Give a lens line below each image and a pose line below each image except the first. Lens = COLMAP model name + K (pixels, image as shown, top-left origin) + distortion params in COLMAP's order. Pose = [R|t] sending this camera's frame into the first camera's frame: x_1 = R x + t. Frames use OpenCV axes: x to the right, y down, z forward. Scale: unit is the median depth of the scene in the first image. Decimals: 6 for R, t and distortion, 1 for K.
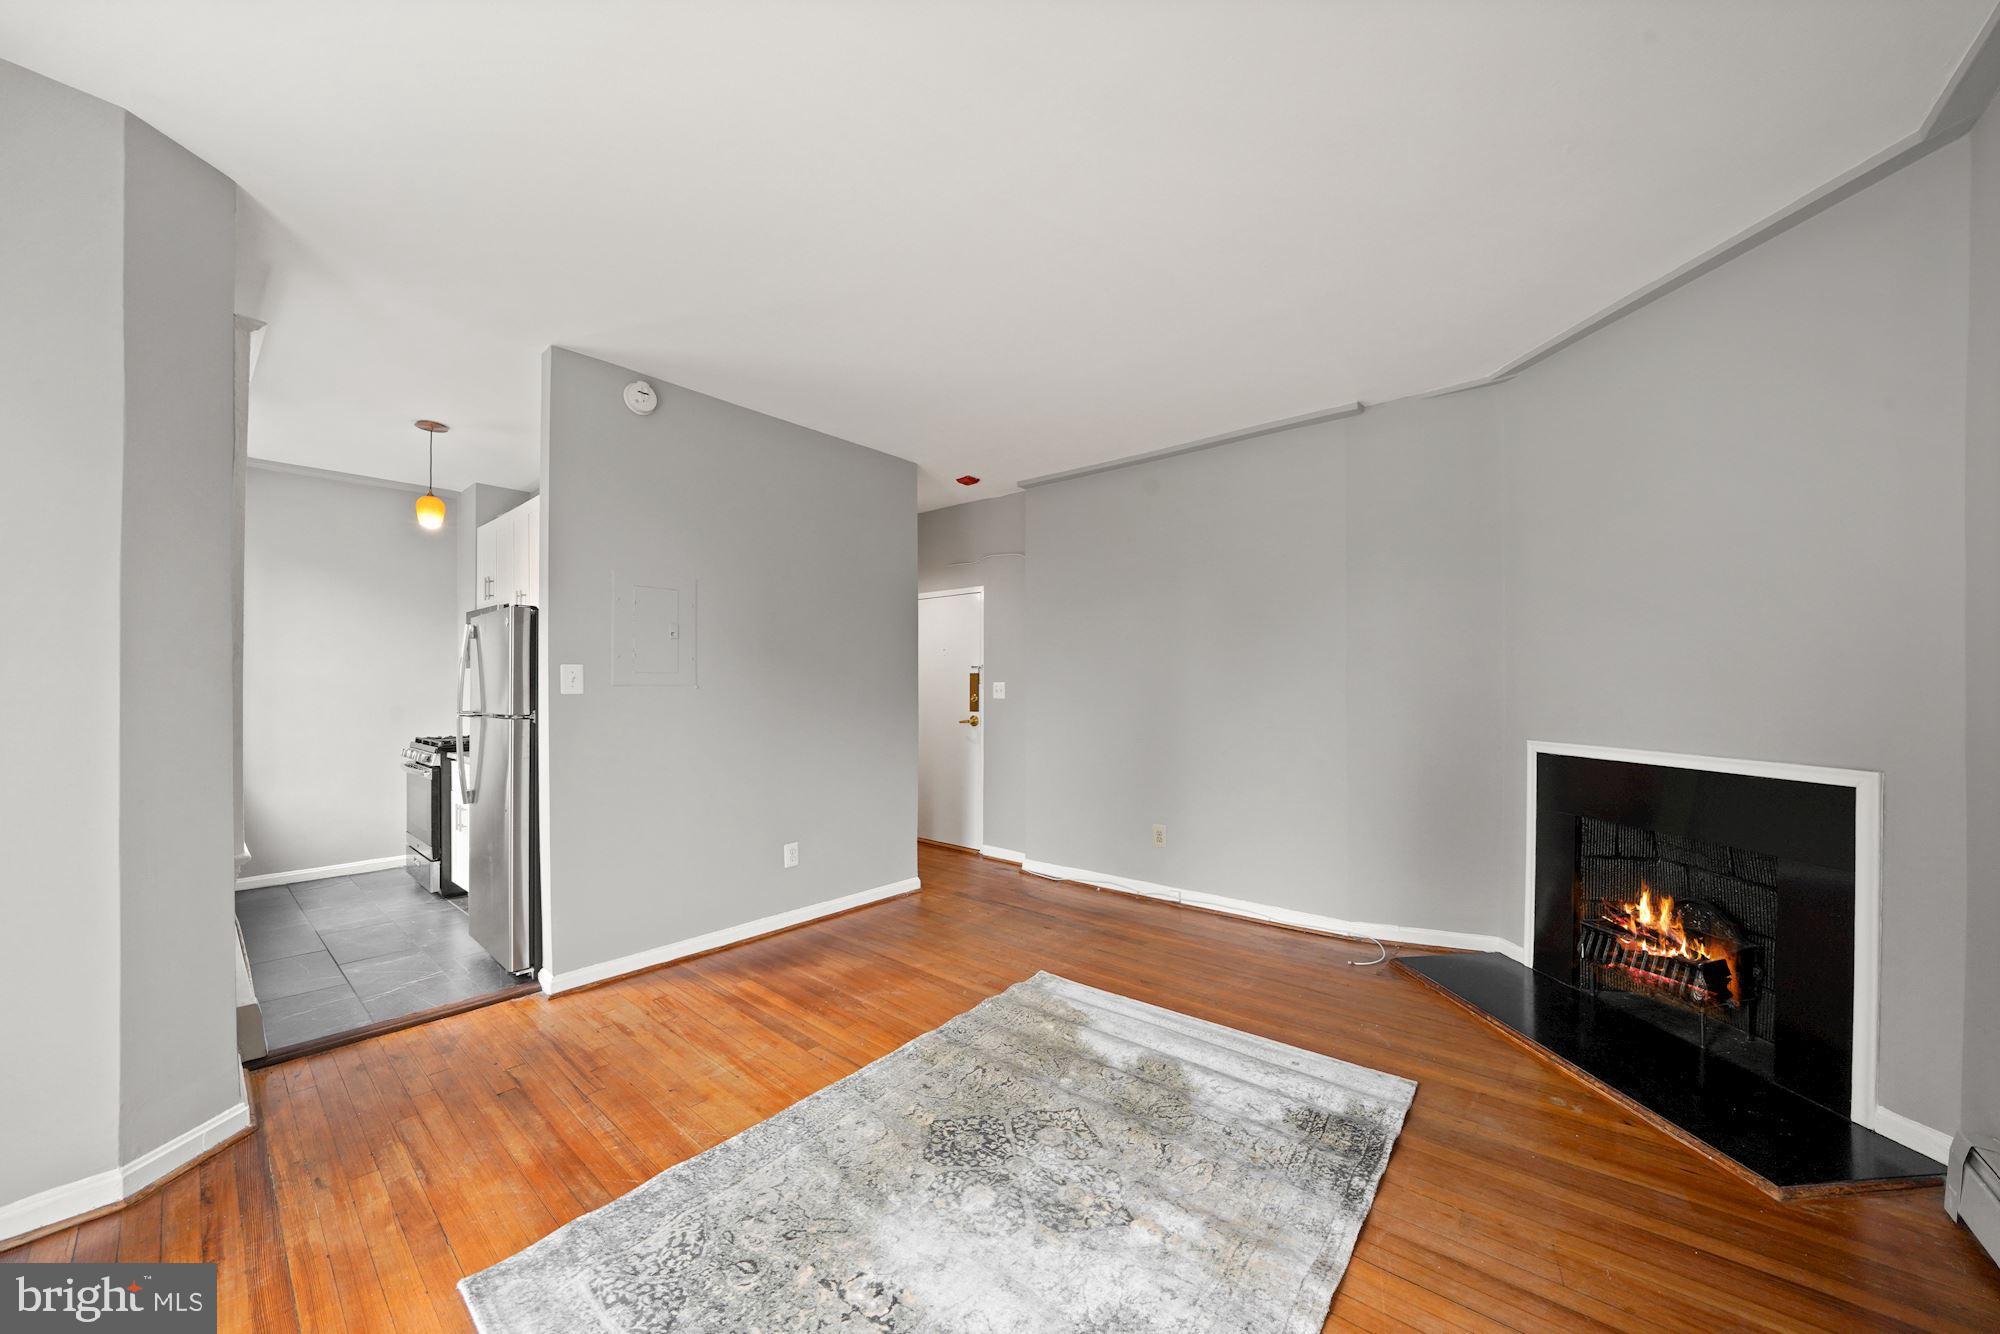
lens RADIAL K [[705.9, 0, 997.8], [0, 705.9, 684.4], [0, 0, 1]] dist [-0.021671, 0.003190]
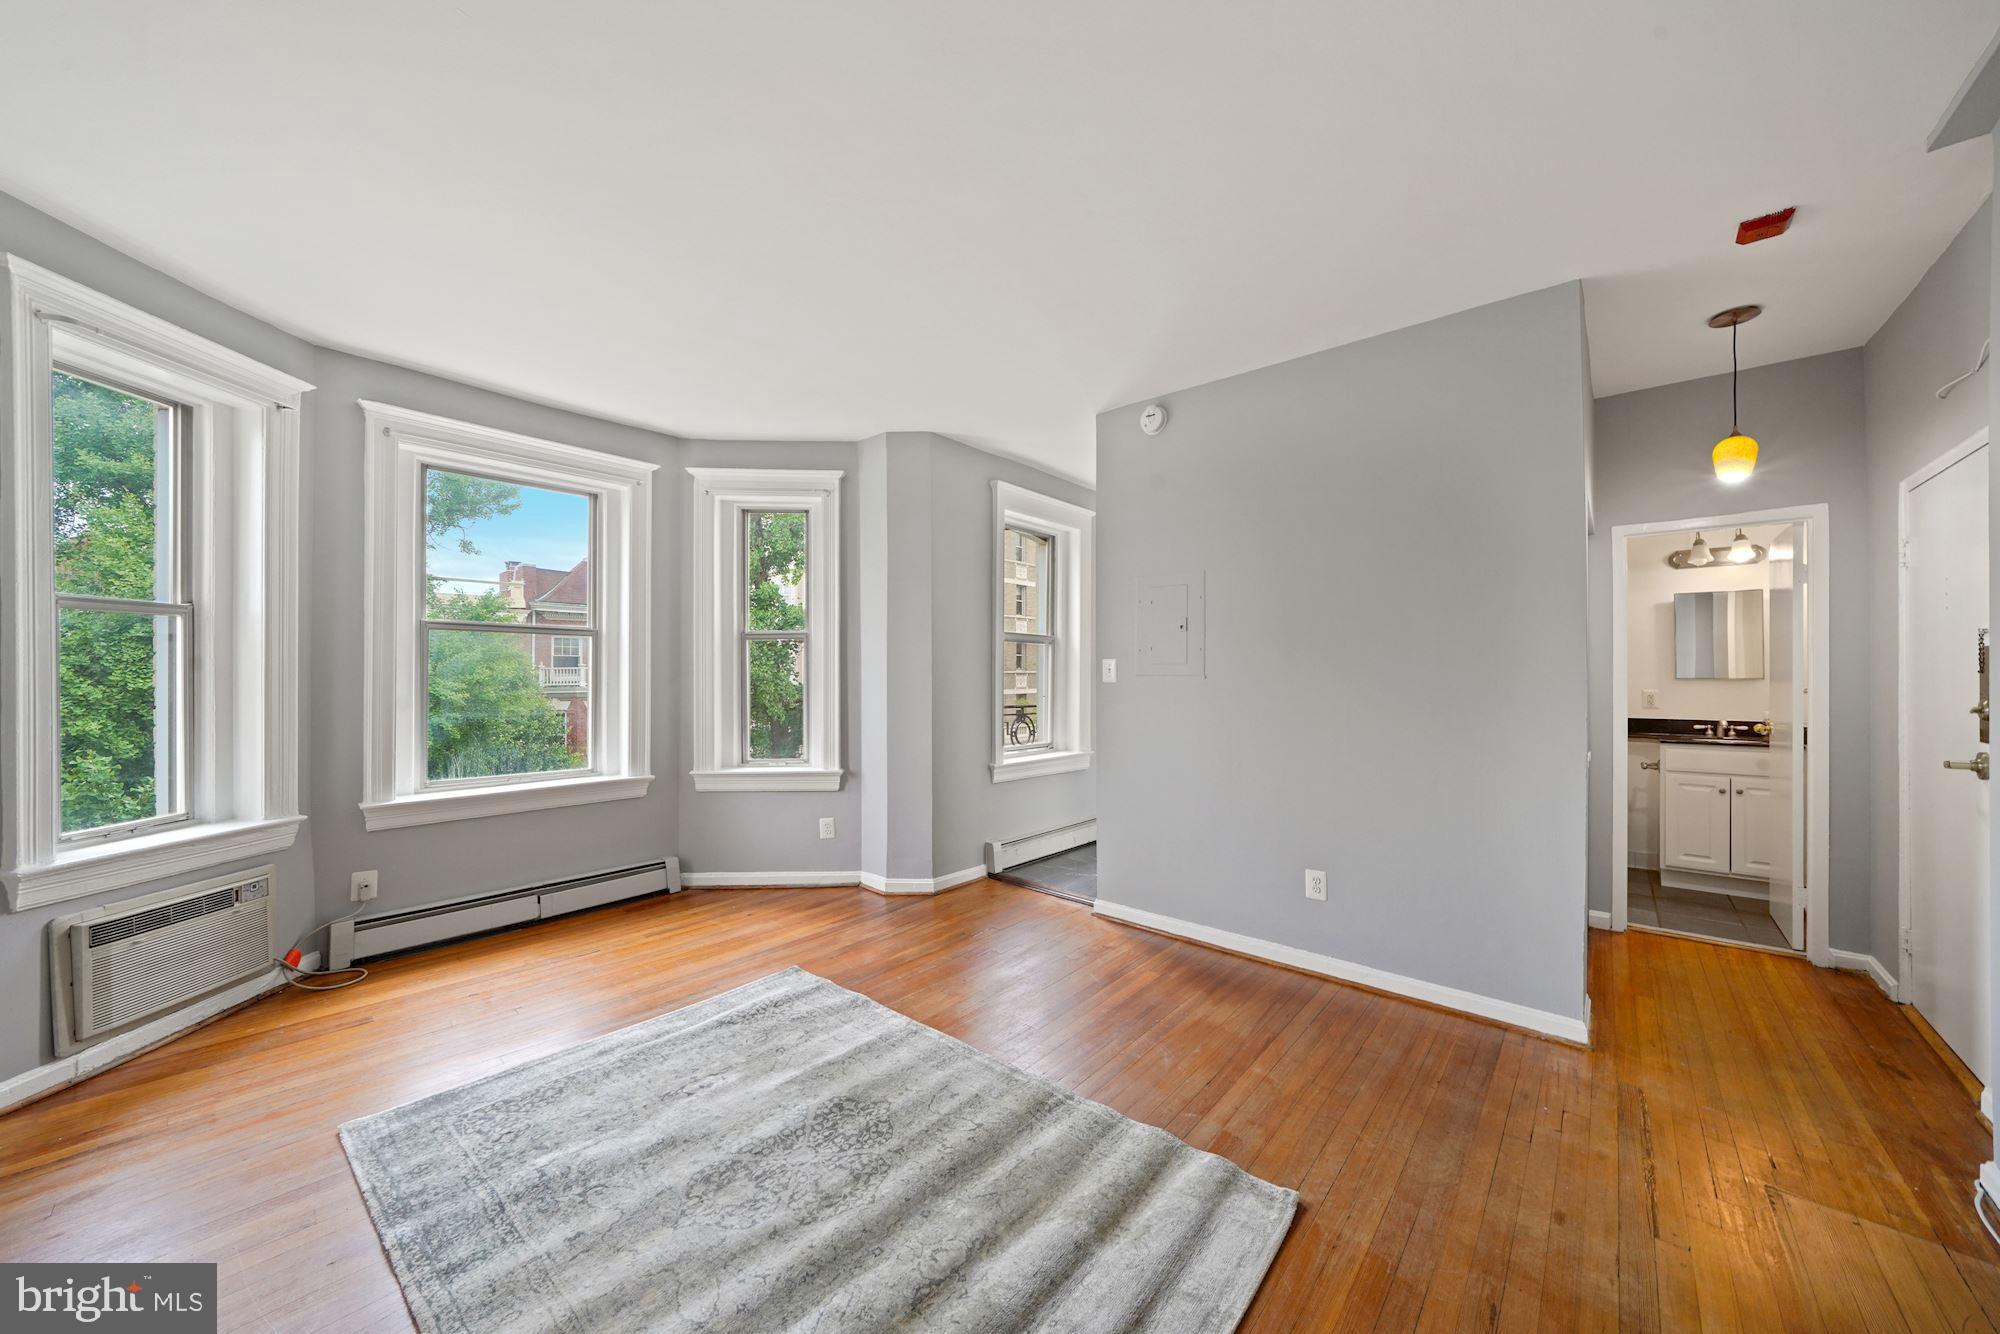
lens RADIAL K [[700.0, 0, 1011.4], [0, 700.0, 670.4], [0, 0, 1]] dist [-0.015282, 0.003726]
pose [[-0.004834, -0.003526, -0.999982, 0.784835], [0.001251, 0.999993, -0.003532, -0.003858], [0.999988, -0.001268, -0.004830, 0.997137]]
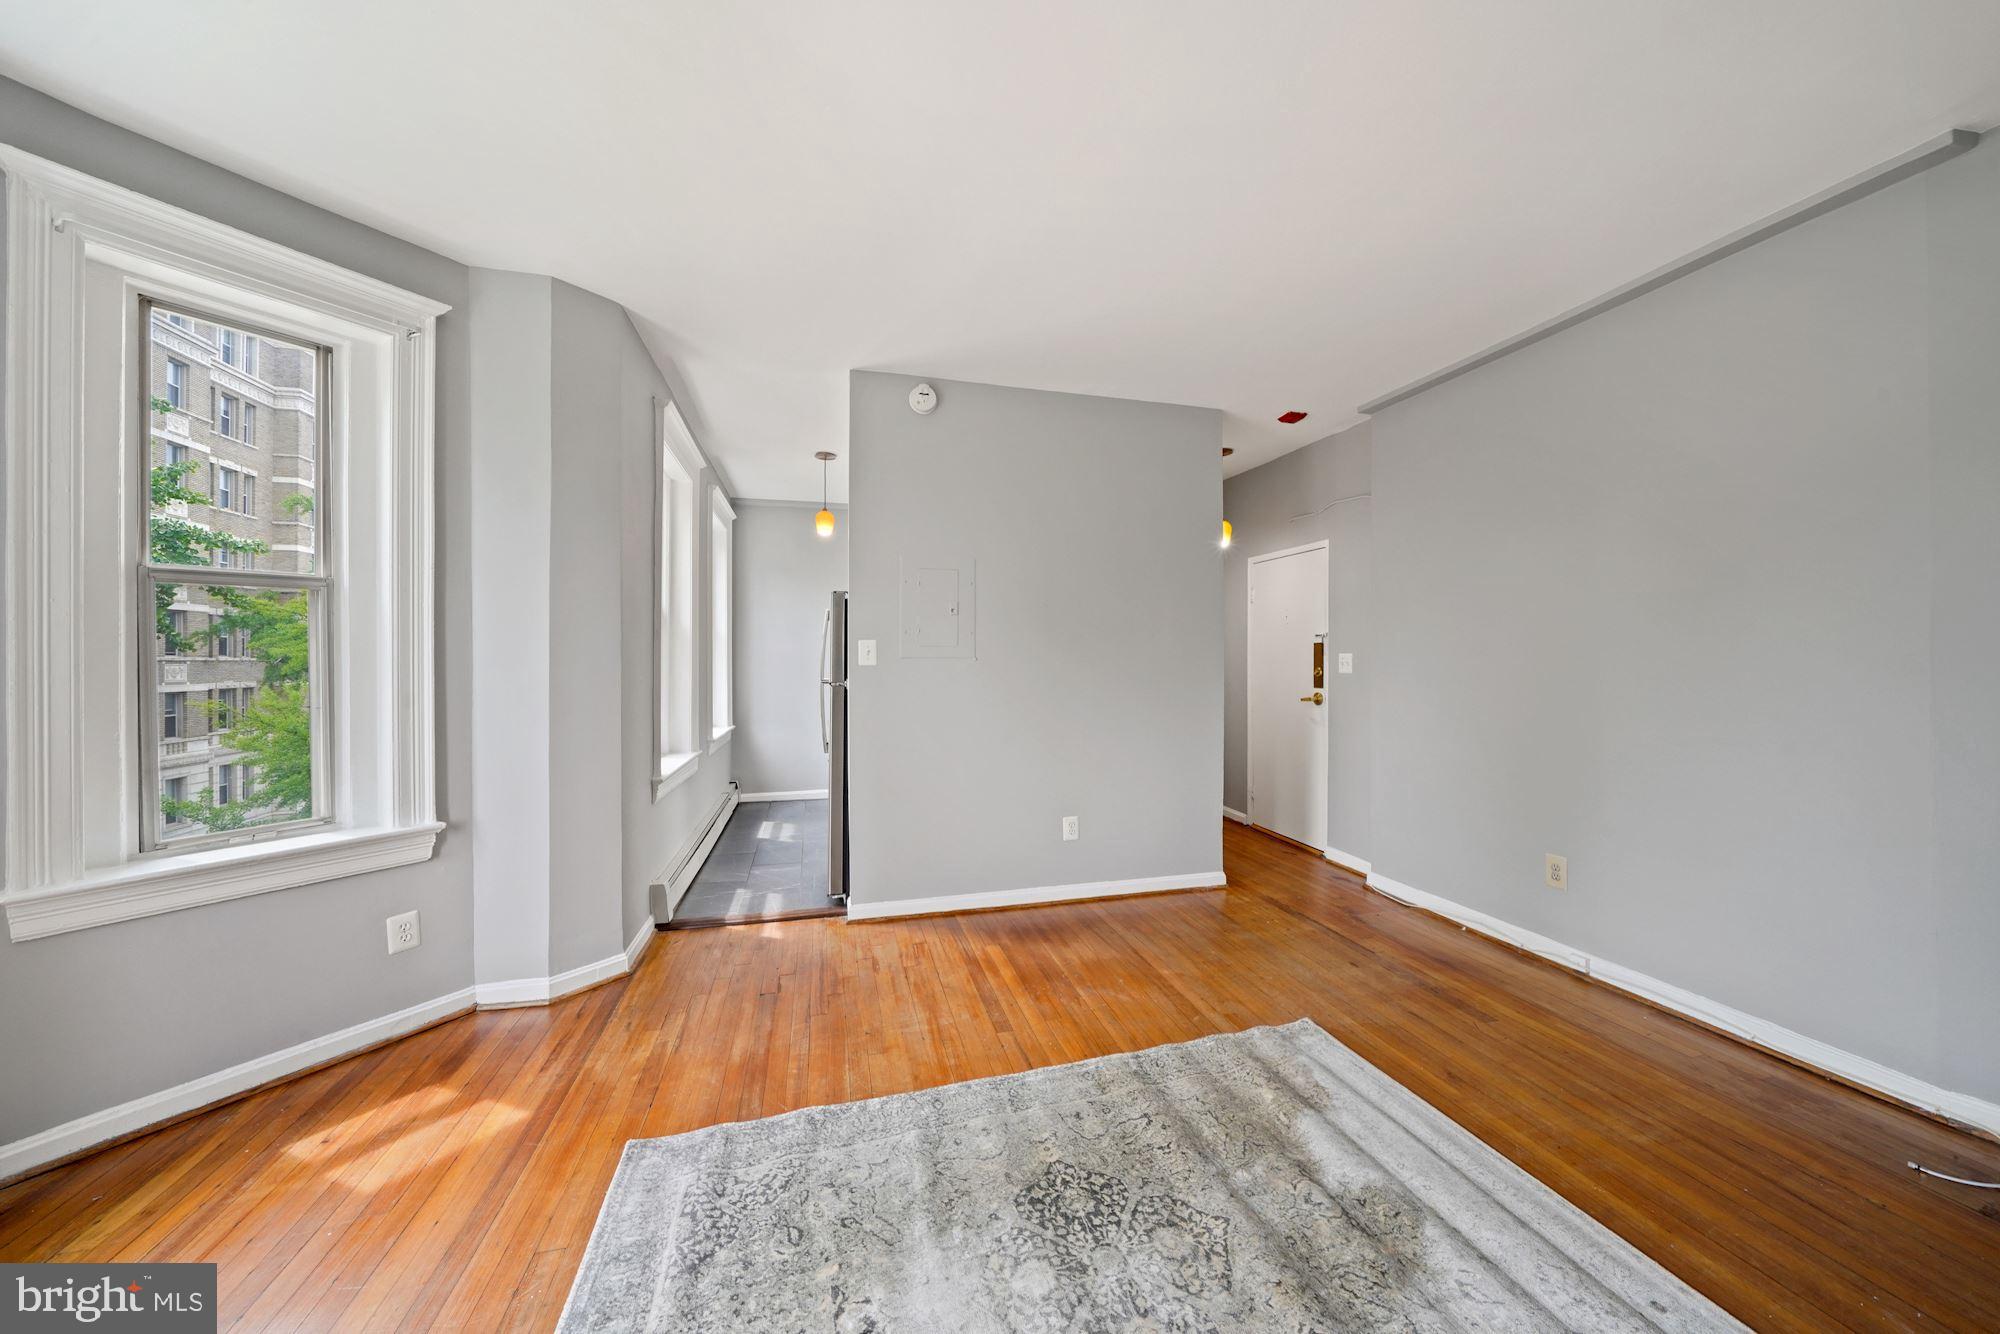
lens RADIAL K [[692.8, 0, 1013.1], [0, 692.8, 655.9], [0, 0, 1]] dist [-0.012493, 0.000242]
pose [[0.826123, -0.003198, -0.563480, 0.290755], [0.002202, 0.999995, -0.002446, 0.002140], [0.563485, 0.000780, 0.826126, 0.225311]]
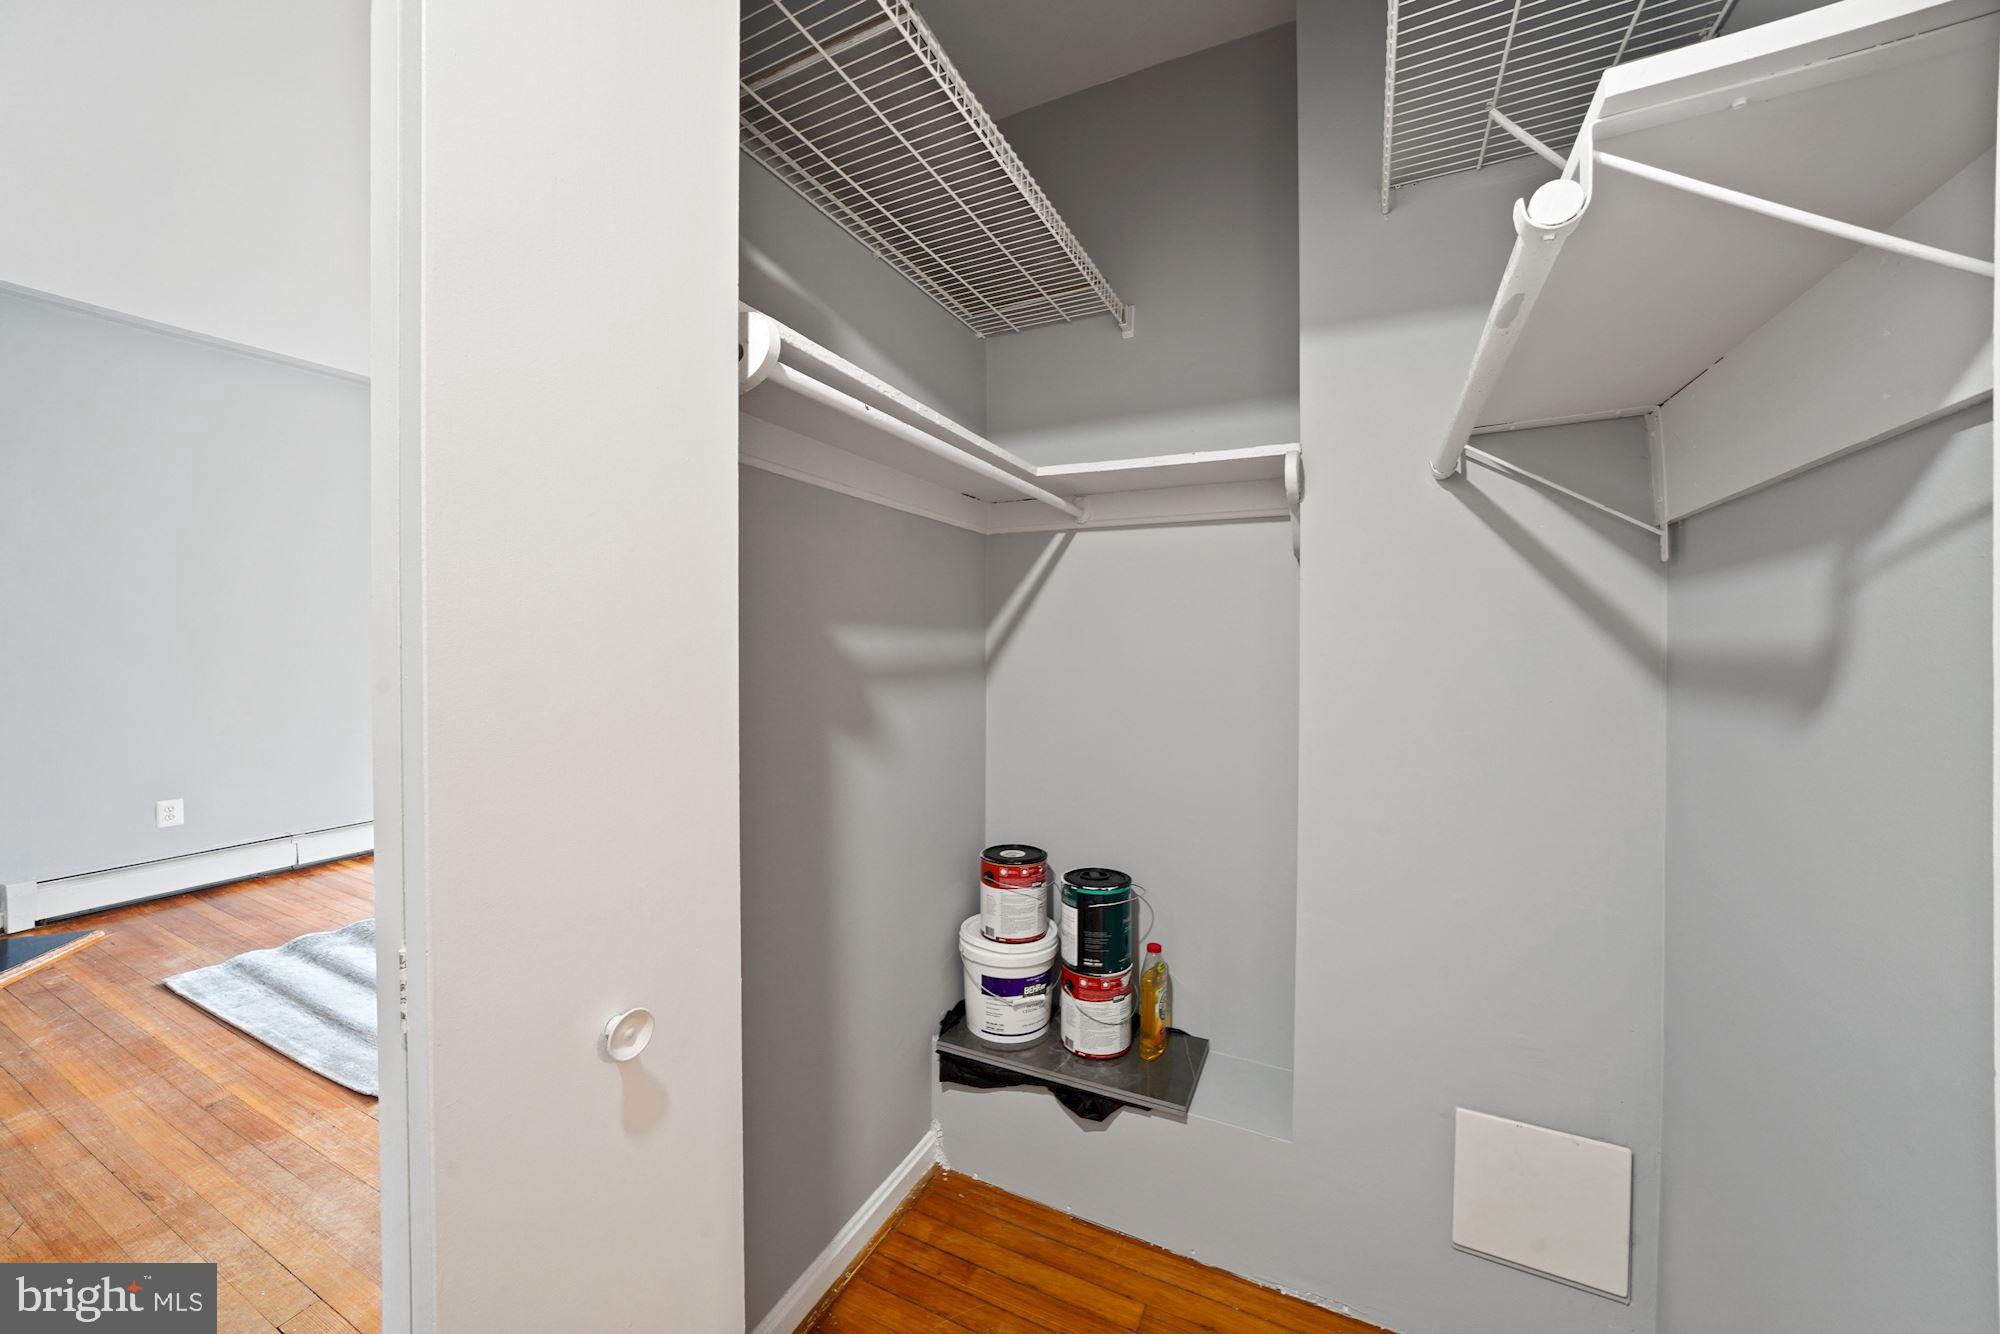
lens RADIAL K [[728.3, 0, 989.4], [0, 728.3, 644.4], [0, 0, 1]] dist [-0.001099, 0.003759]
pose [[-0.973262, 0.000836, -0.229698, -0.391556], [-0.001138, 0.999964, 0.008463, 0.010461], [0.229697, 0.008498, -0.973225, 2.228901]]
